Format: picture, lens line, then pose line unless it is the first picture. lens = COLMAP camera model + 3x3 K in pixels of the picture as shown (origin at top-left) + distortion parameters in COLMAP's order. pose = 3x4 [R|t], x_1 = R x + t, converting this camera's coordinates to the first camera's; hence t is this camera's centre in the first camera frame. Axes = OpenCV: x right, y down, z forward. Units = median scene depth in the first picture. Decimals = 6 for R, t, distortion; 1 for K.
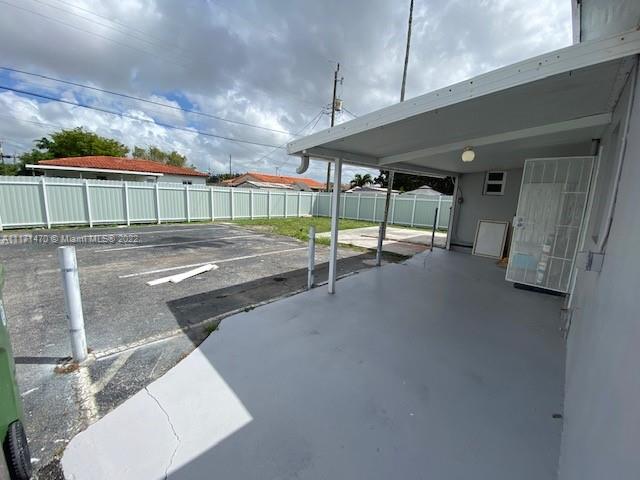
lens RADIAL K [[265.2, 0, 321.7], [0, 265.2, 239.0], [0, 0, 1]] dist [0.000414, -0.007161]
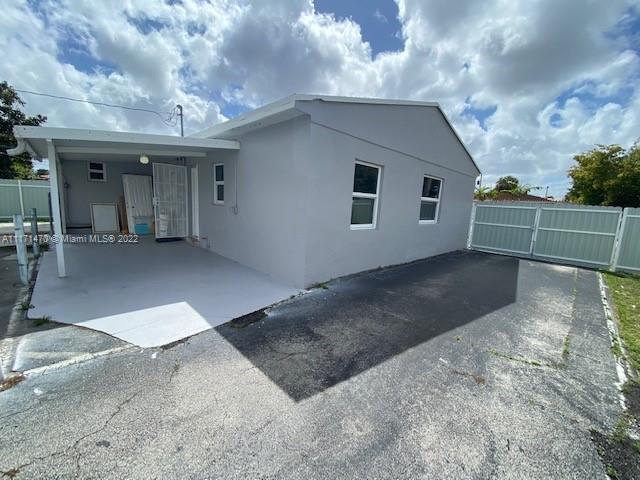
lens RADIAL K [[265.2, 0, 320.3], [0, 265.2, 241.2], [0, 0, 1]] dist [0.000414, -0.007161]
pose [[0.032542, -0.198765, 0.979507, -1.084579], [0.131157, 0.972400, 0.192965, -0.000208], [-0.990827, 0.122189, 0.057713, -0.091545]]
